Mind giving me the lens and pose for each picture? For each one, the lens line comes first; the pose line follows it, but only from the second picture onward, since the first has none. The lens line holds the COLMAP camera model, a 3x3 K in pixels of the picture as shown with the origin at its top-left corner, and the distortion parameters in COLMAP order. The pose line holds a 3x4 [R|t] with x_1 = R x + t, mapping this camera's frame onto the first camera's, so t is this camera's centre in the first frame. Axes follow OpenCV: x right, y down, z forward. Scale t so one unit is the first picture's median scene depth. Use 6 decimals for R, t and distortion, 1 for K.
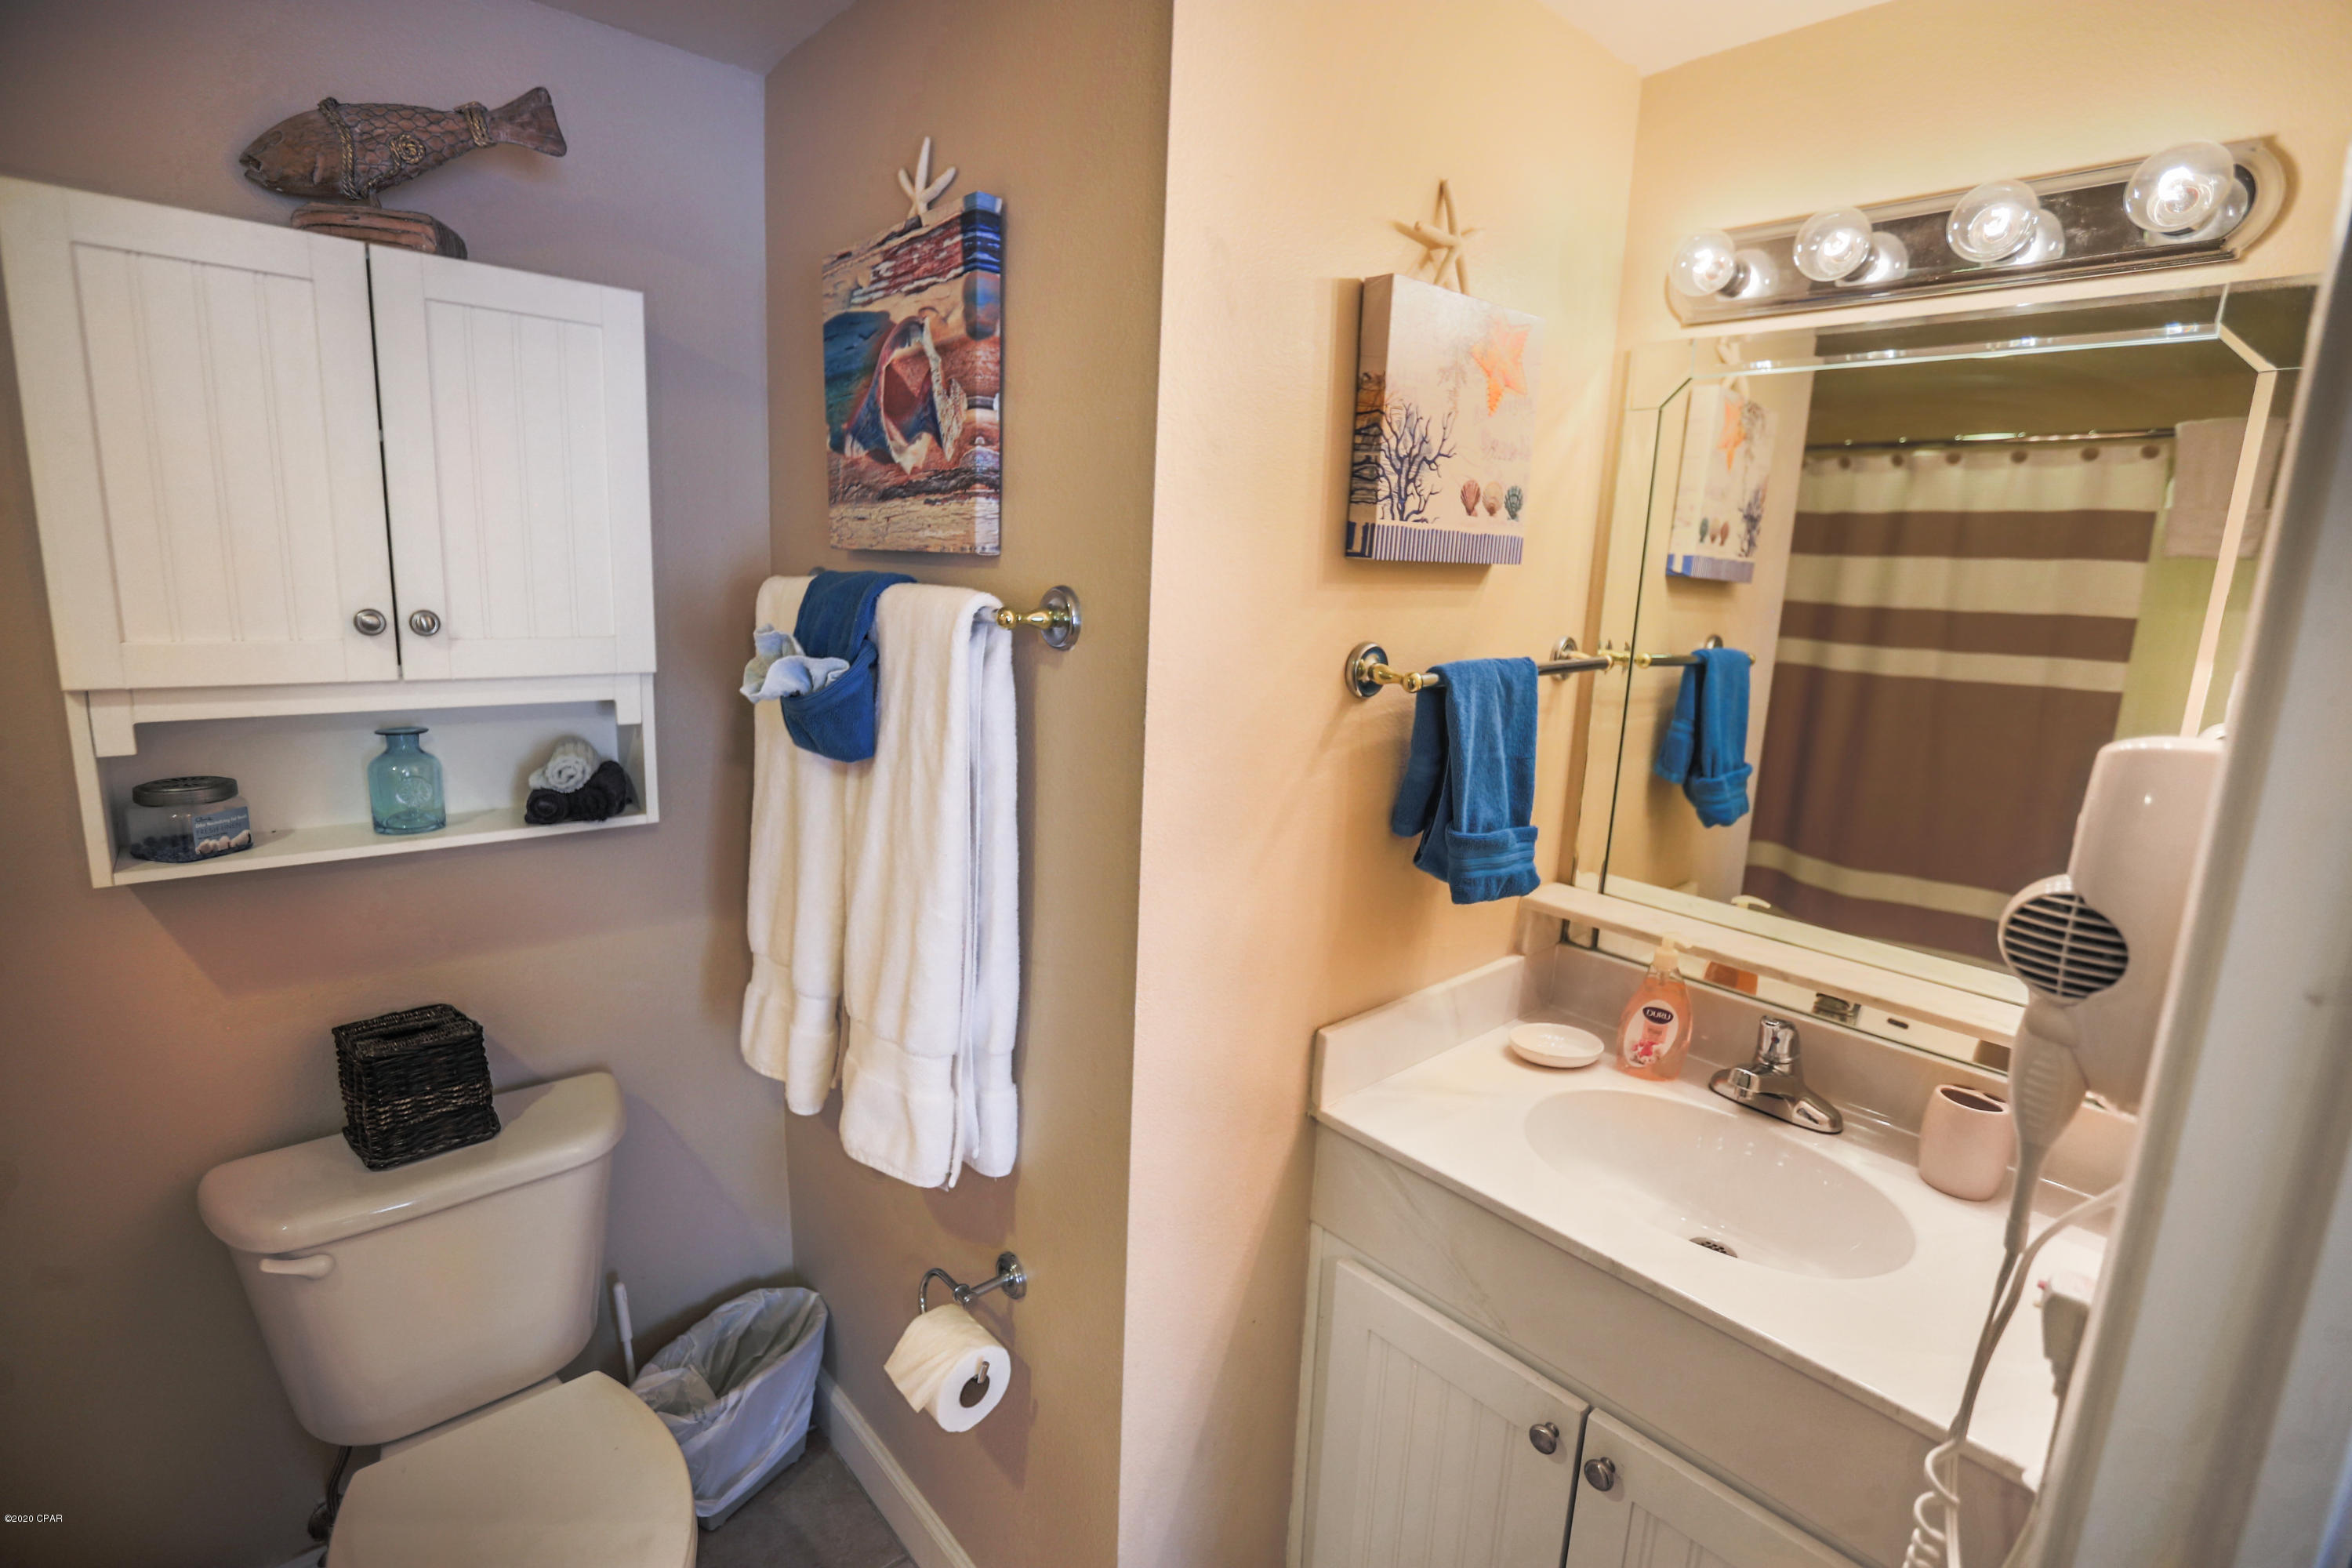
lens RADIAL K [[1104.0, 0, 1158.7], [0, 1104.0, 786.5], [0, 0, 1]] dist [-0.049998, 0.015730]
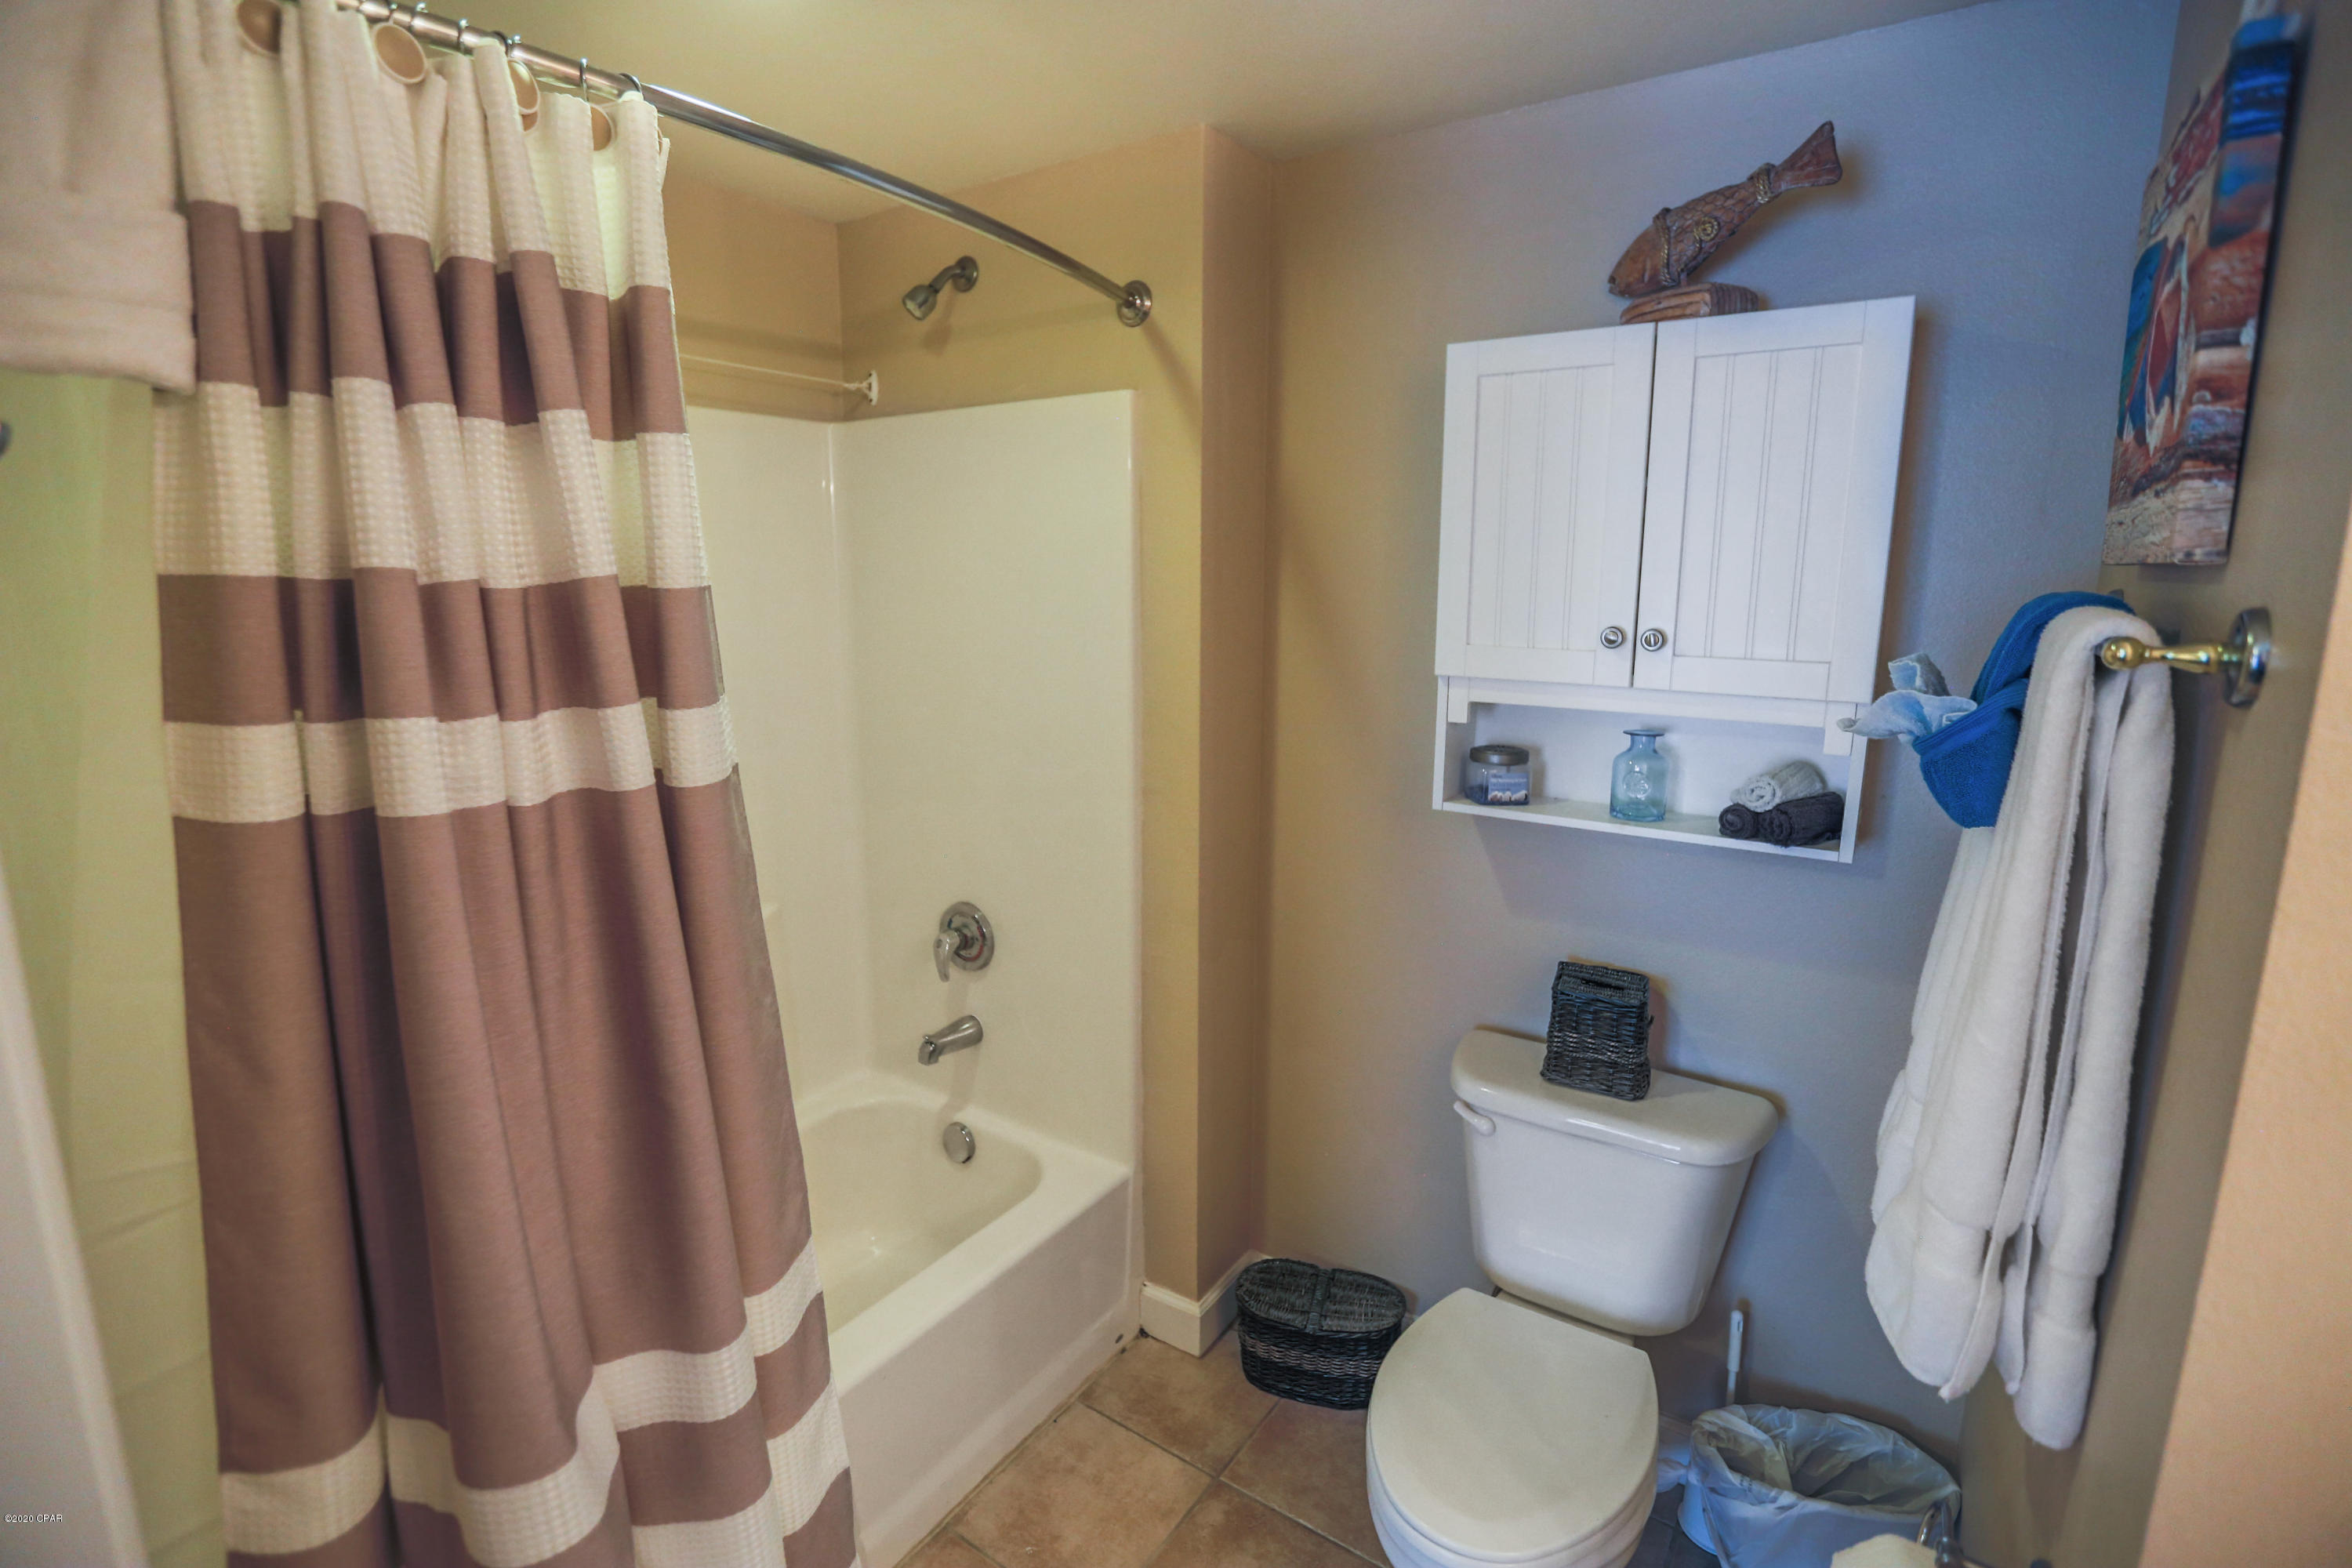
lens RADIAL K [[1104.0, 0, 1172.5], [0, 1104.0, 782.5], [0, 0, 1]] dist [-0.049998, 0.015730]
pose [[0.216514, 0.143653, -0.965653, 0.358137], [-0.181861, 0.977737, 0.104675, -0.031559], [0.959191, 0.152951, 0.237819, 0.252620]]
